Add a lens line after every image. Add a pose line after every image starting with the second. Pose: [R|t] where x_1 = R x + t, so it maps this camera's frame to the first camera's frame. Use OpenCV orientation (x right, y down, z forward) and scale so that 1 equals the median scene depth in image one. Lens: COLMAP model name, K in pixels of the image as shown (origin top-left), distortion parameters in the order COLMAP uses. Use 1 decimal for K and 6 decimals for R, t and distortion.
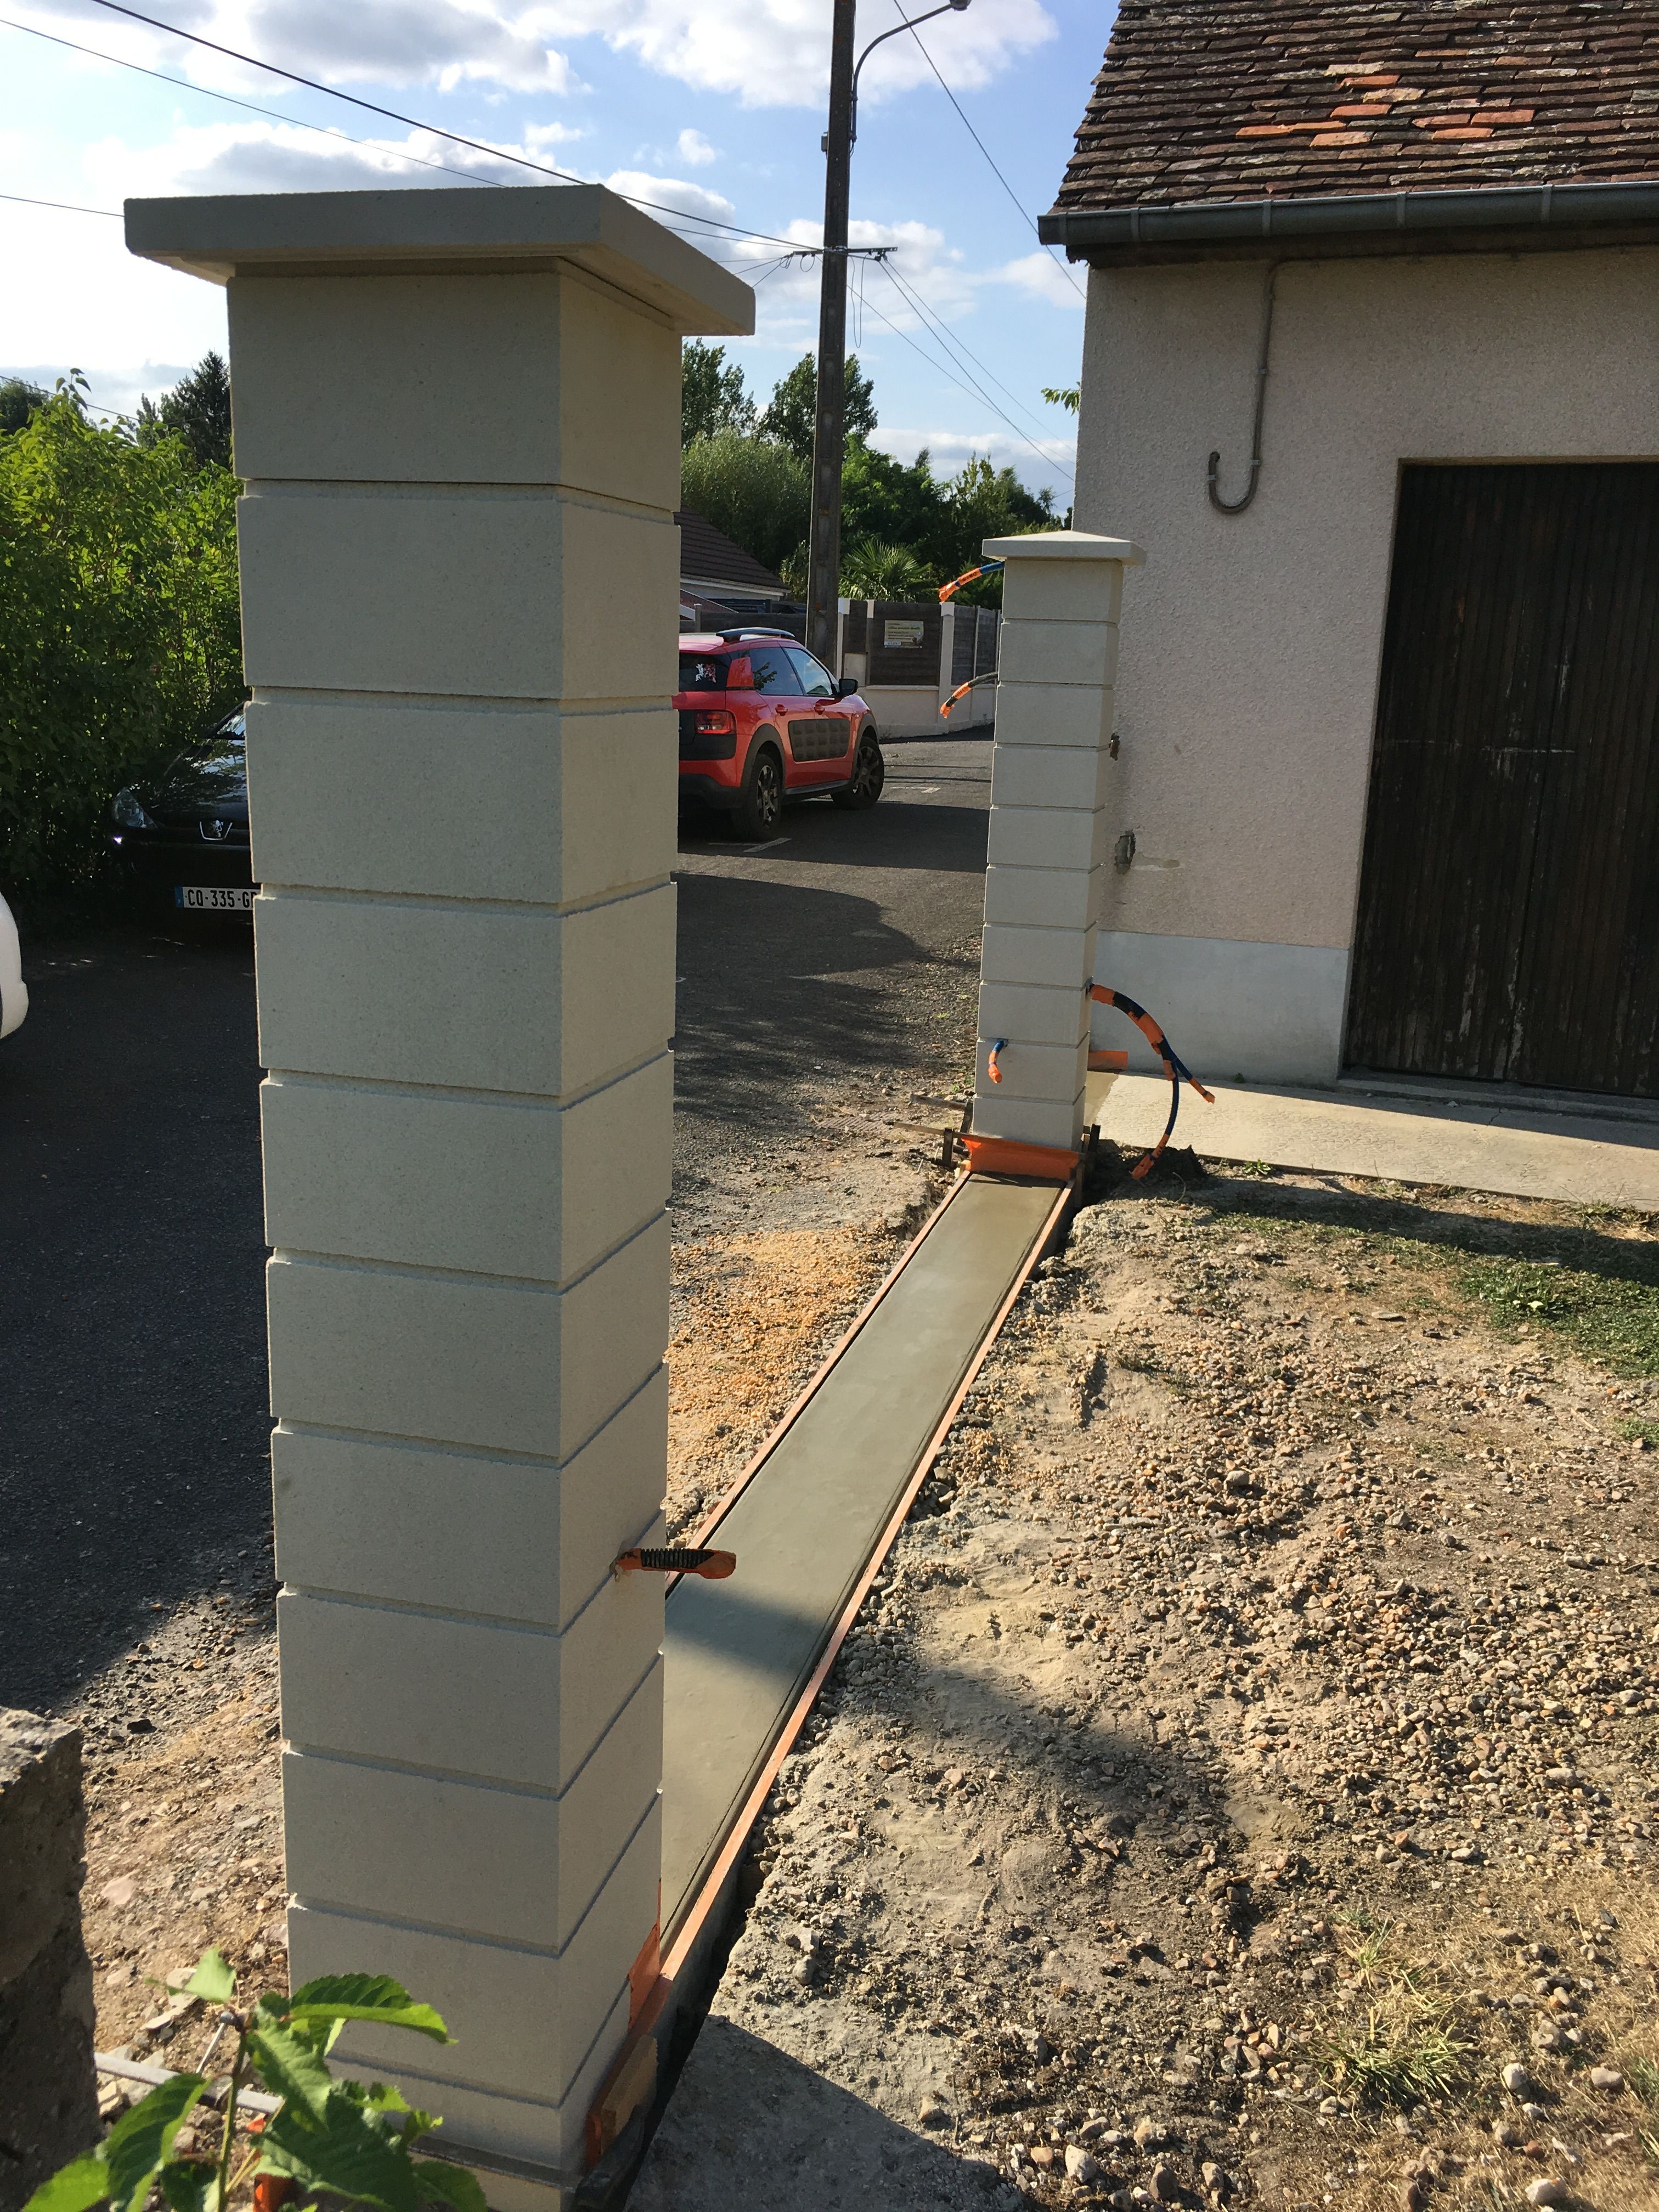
lens RADIAL K [[1896.4, 0, 819.5], [0, 1896.4, 1102.9], [0, 0, 1]] dist [0.078915, -0.110049]
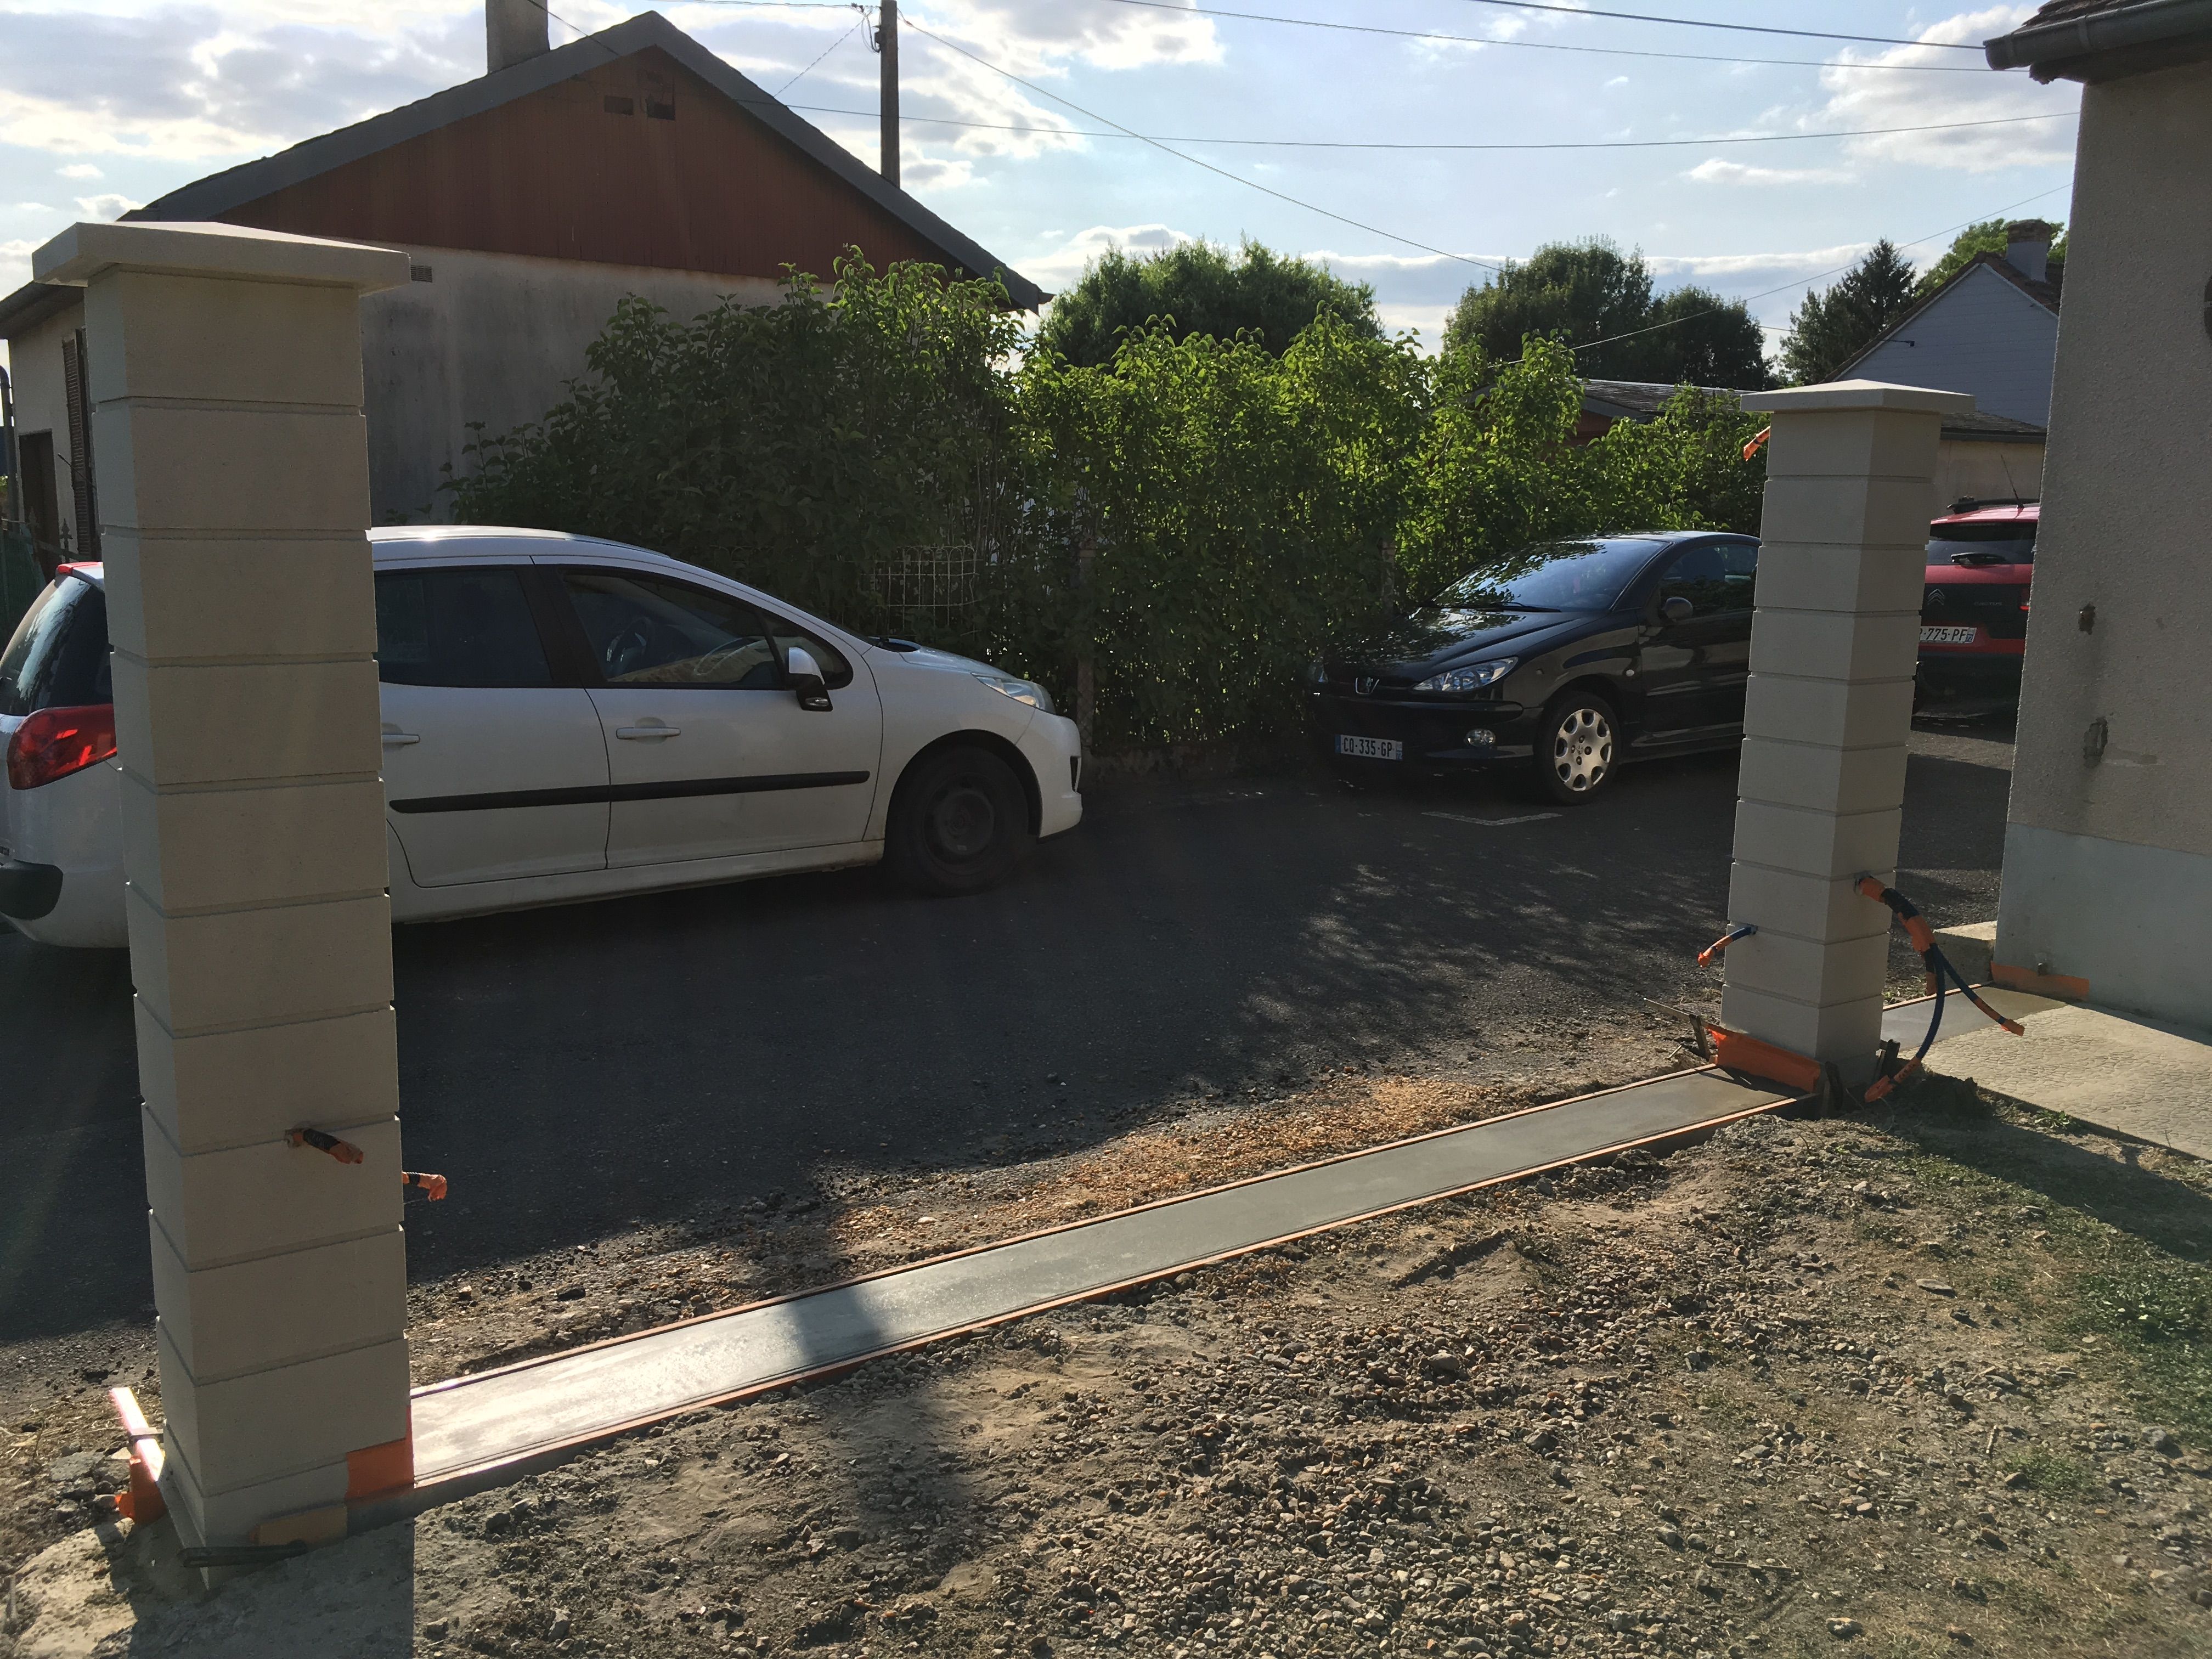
lens RADIAL K [[1896.4, 0, 1109.6], [0, 1896.4, 830.1], [0, 0, 1]] dist [0.078915, -0.110049]
pose [[0.773525, 0.090553, -0.627264, 0.531393], [-0.139844, 0.989732, -0.029572, -0.010351], [0.618145, 0.110594, 0.778245, 0.103545]]
